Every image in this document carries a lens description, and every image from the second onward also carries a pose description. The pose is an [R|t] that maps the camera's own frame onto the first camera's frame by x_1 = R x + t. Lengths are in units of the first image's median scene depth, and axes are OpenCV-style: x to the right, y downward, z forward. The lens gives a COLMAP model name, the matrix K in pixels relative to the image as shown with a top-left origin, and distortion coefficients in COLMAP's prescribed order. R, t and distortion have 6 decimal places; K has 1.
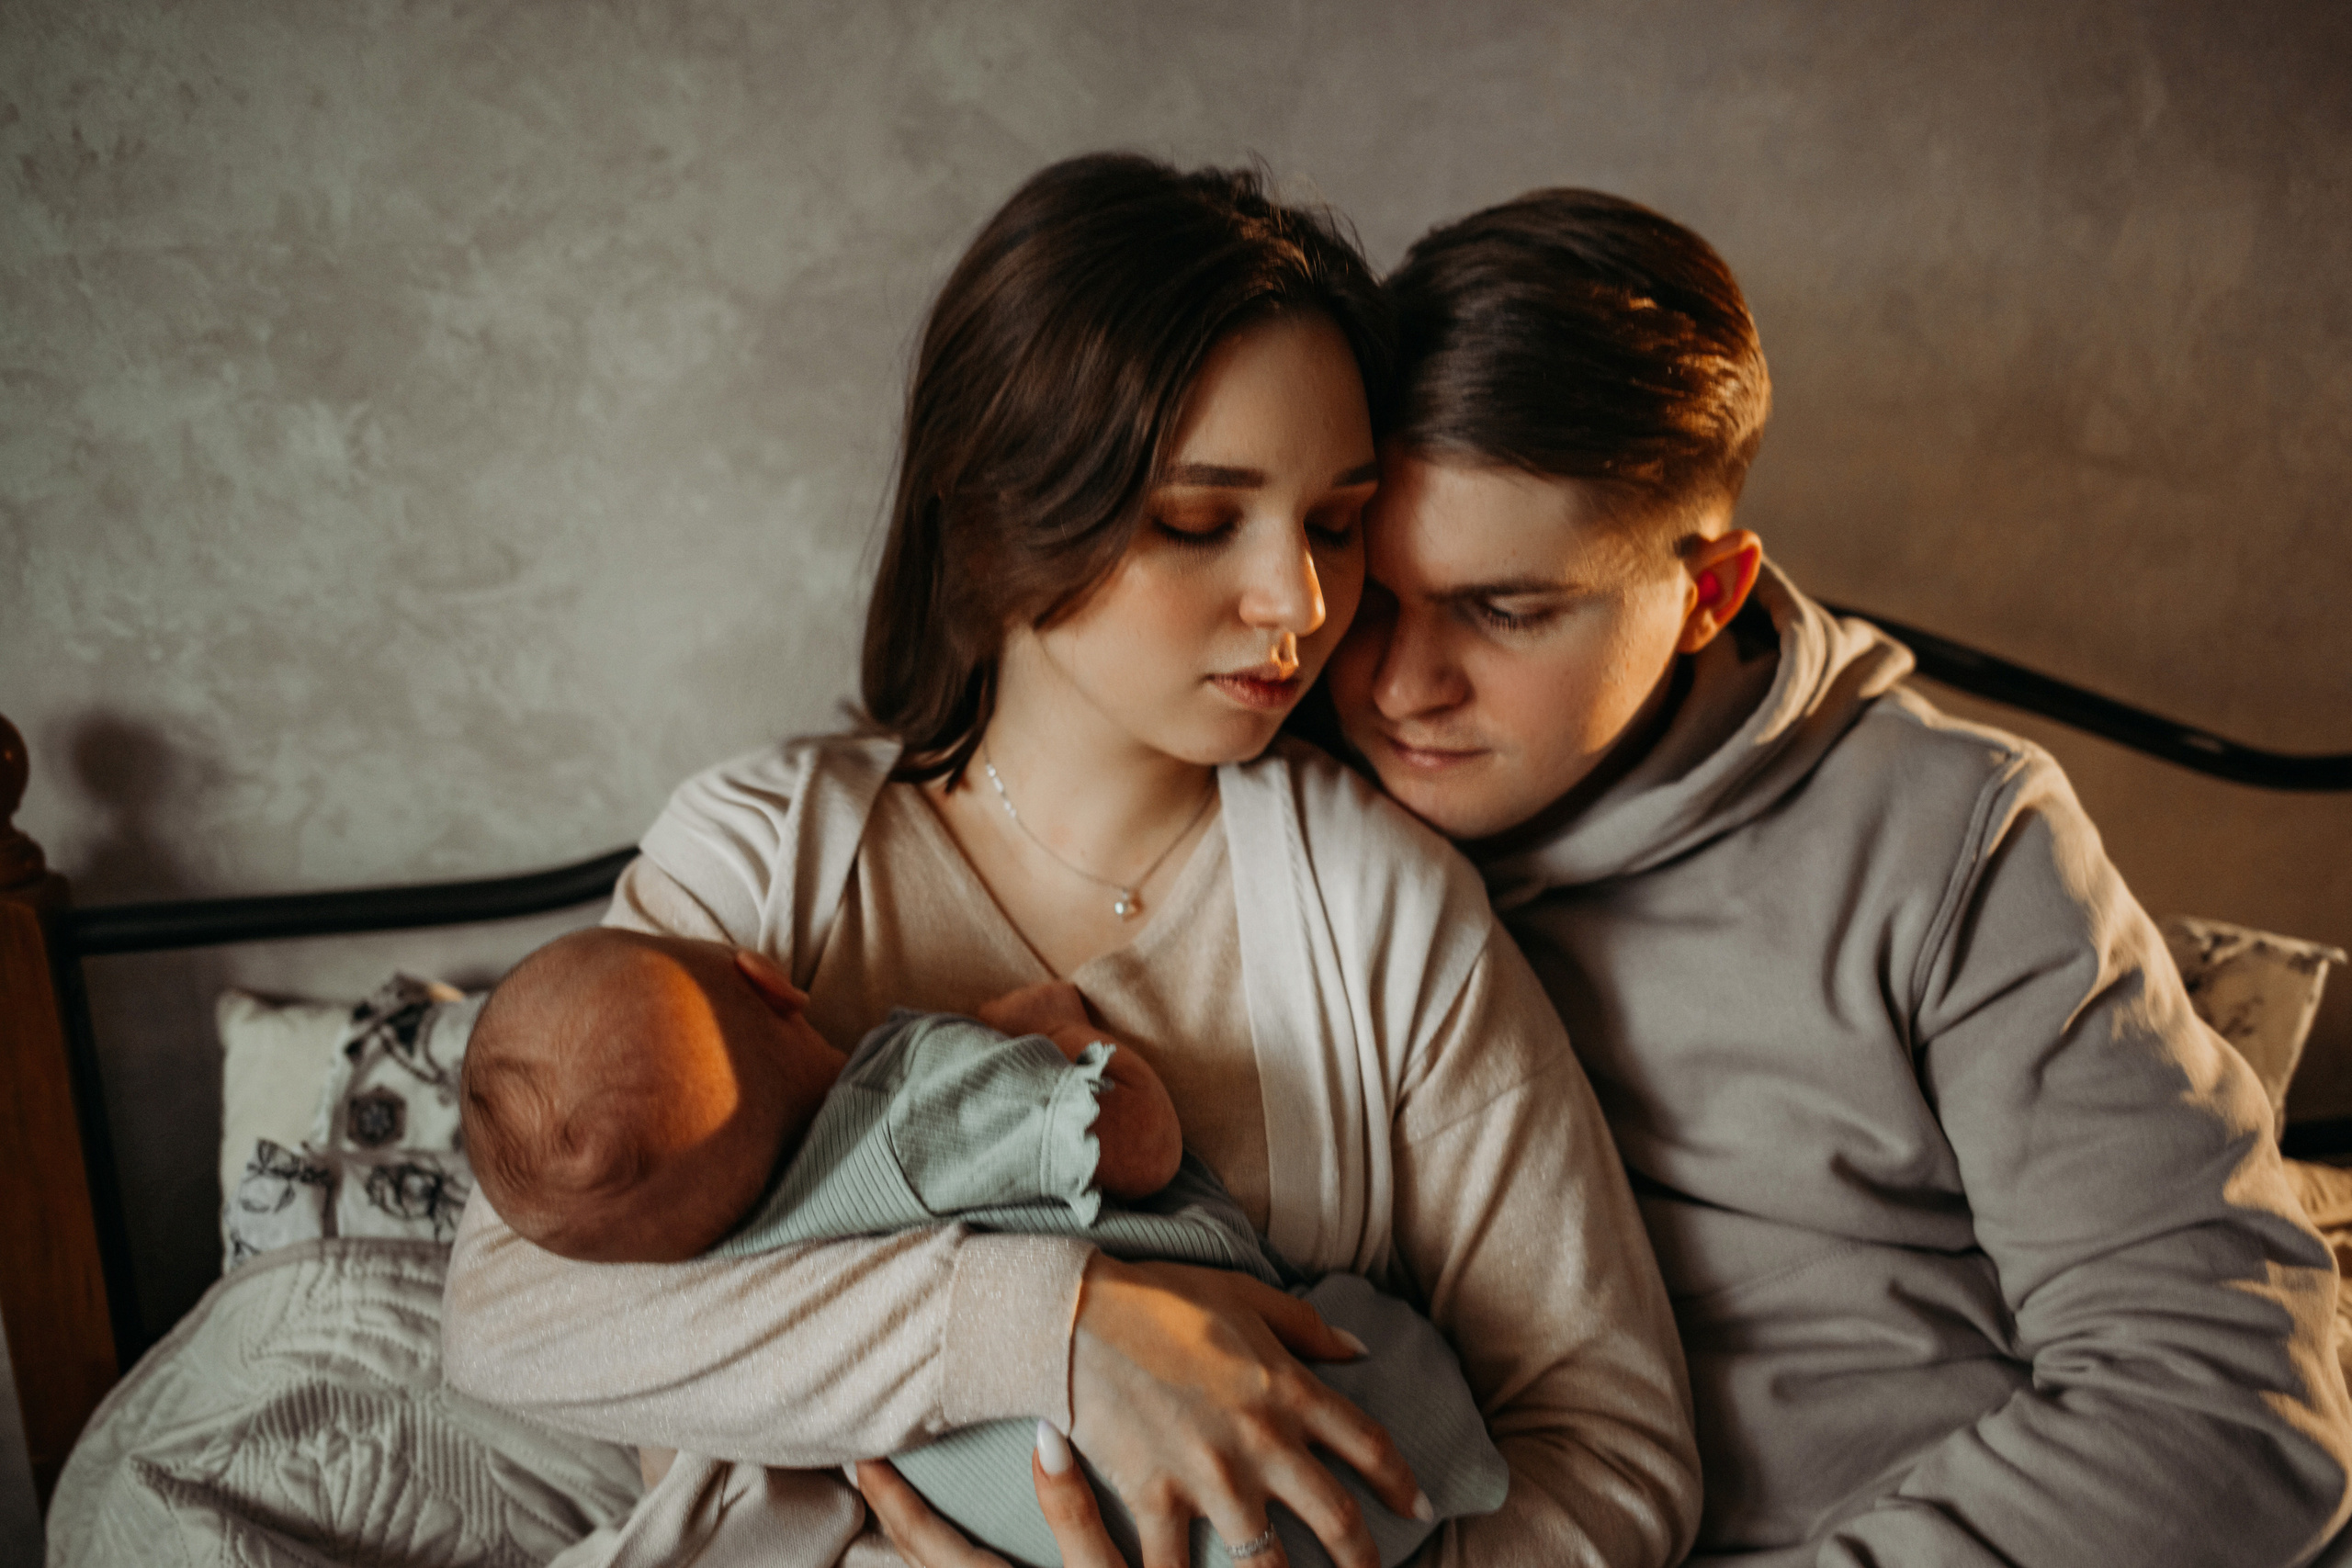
lens RADIAL K [[2322.5, 0, 1168.6], [0, 2322.5, 798.7], [0, 0, 1]] dist [-0.024192, 0.000000]
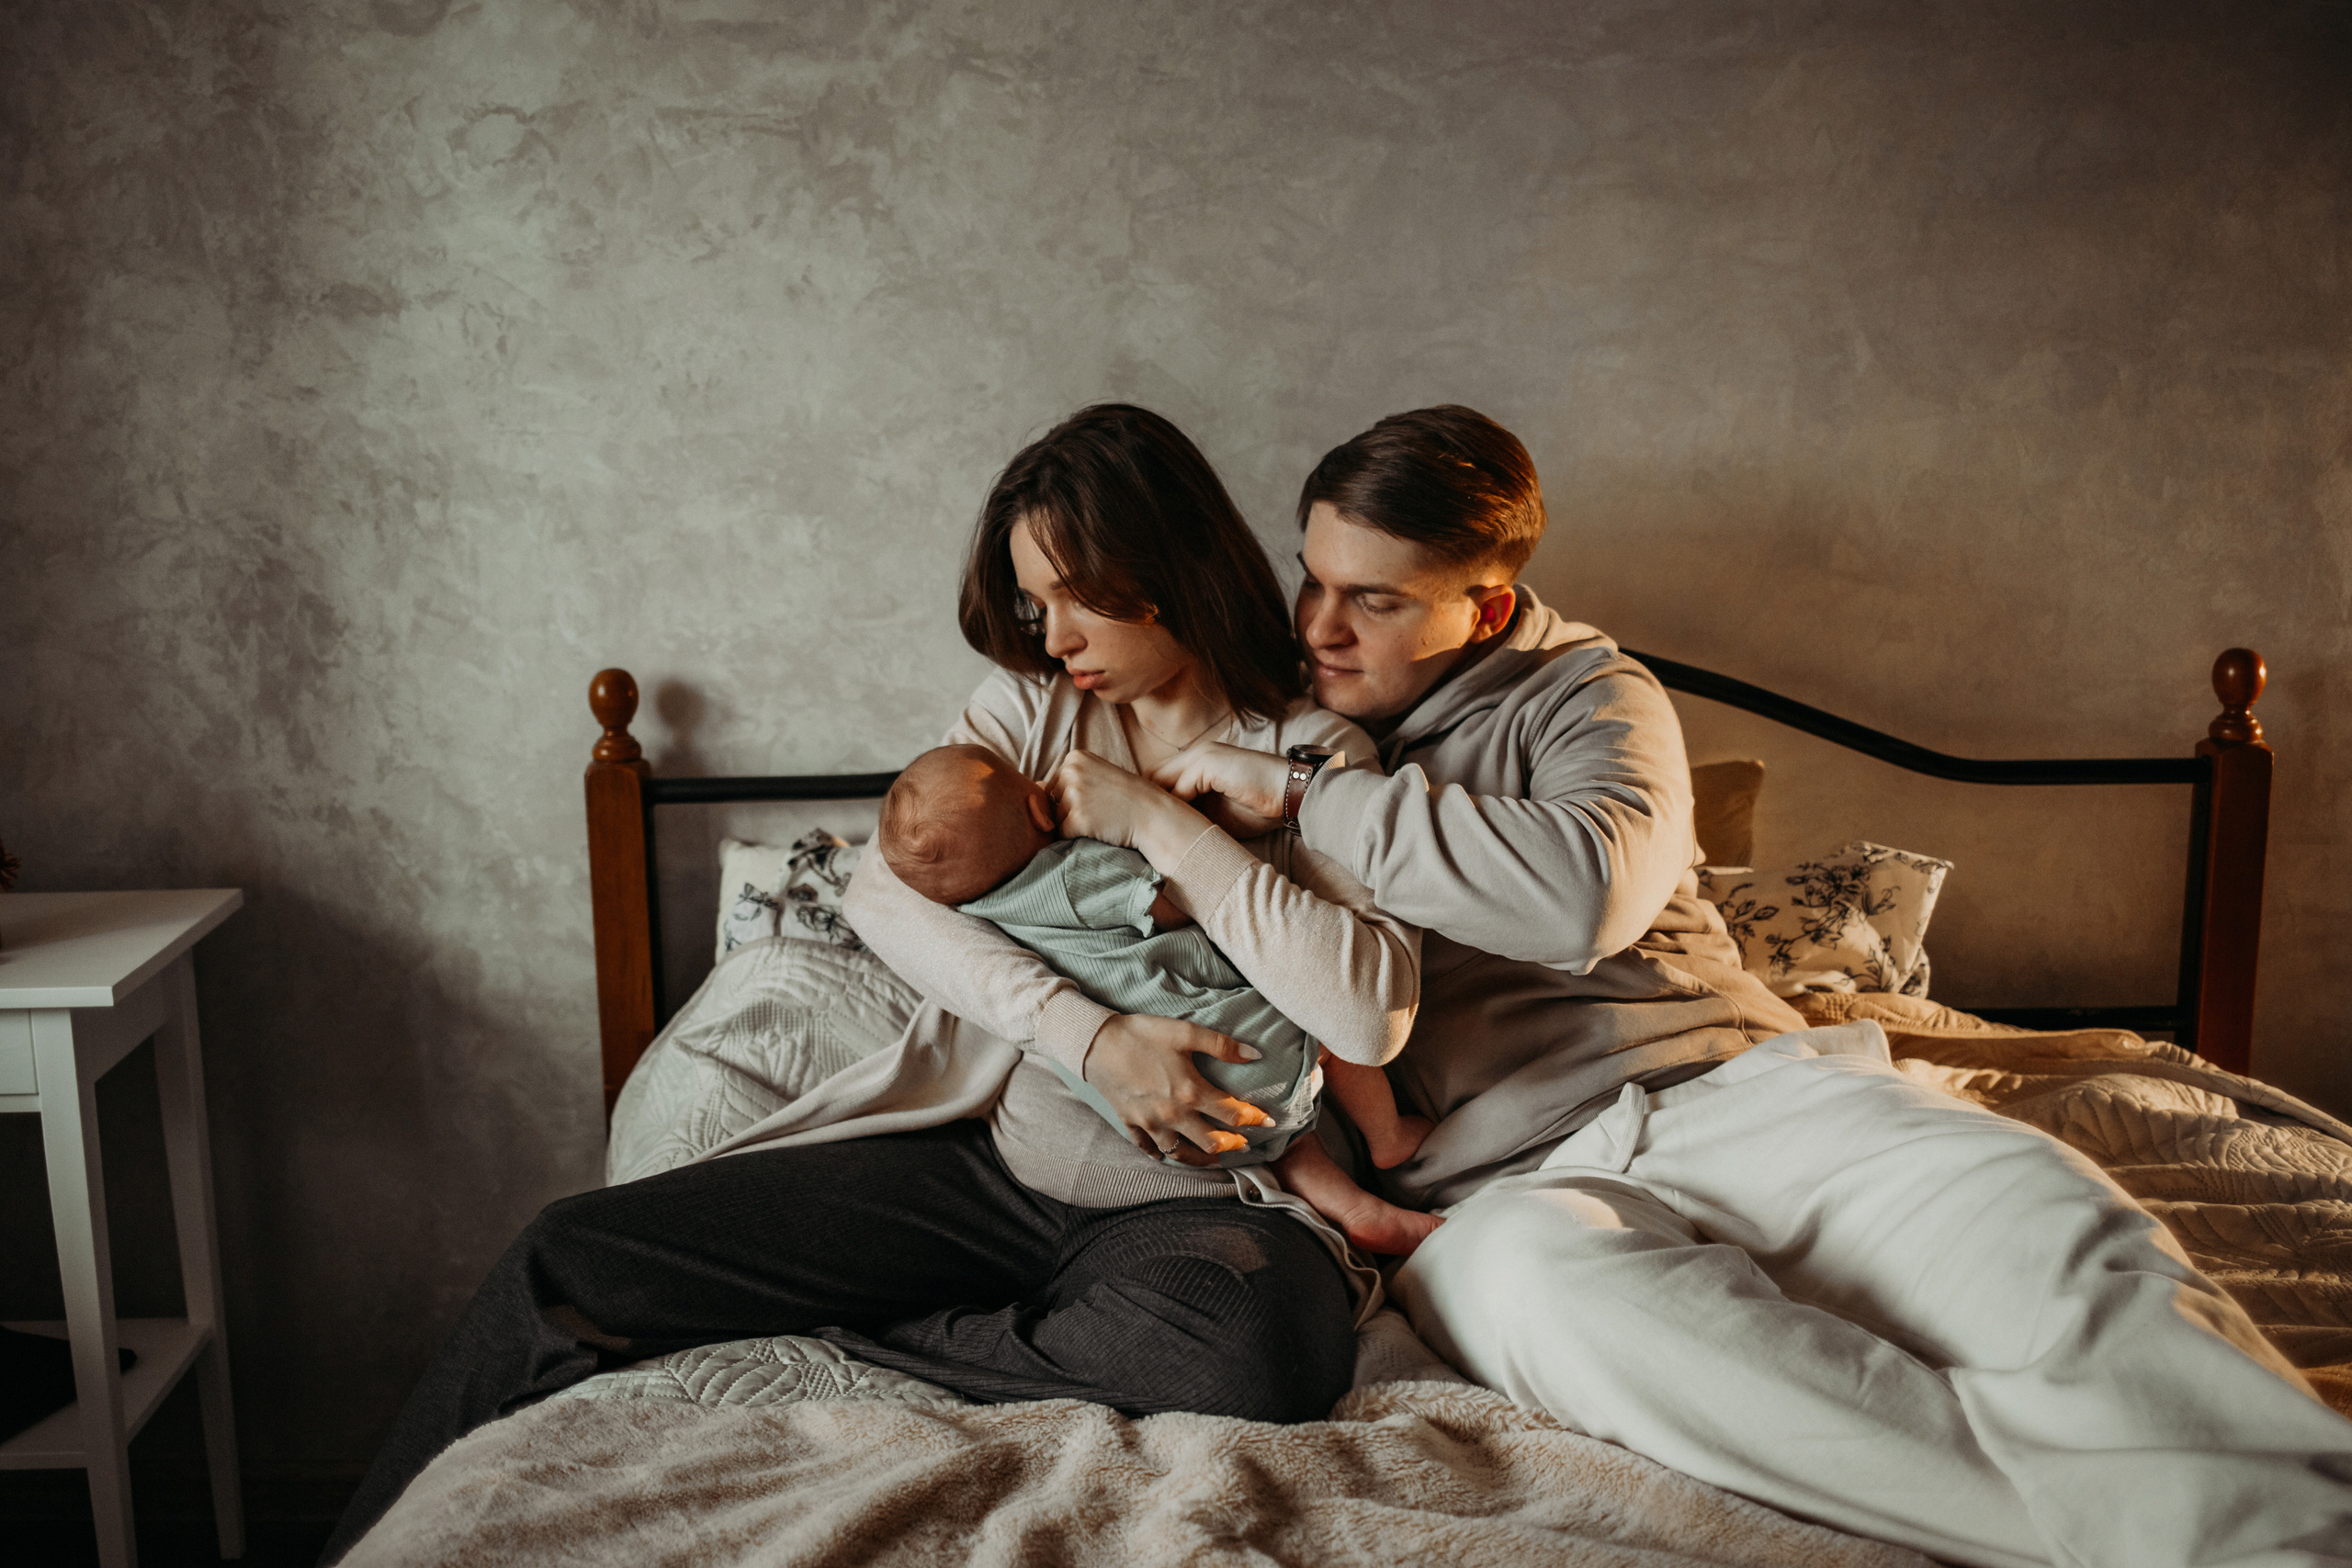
lens RADIAL K [[2322.5, 0, 1179.3], [0, 2322.5, 774.4], [0, 0, 1]] dist [-0.024192, 0.000000]
pose [[0.986952, 0.022939, -0.159372, 0.244713], [-0.044048, 0.990507, -0.130217, 0.269890], [0.154872, 0.135538, 0.978593, -0.771480]]
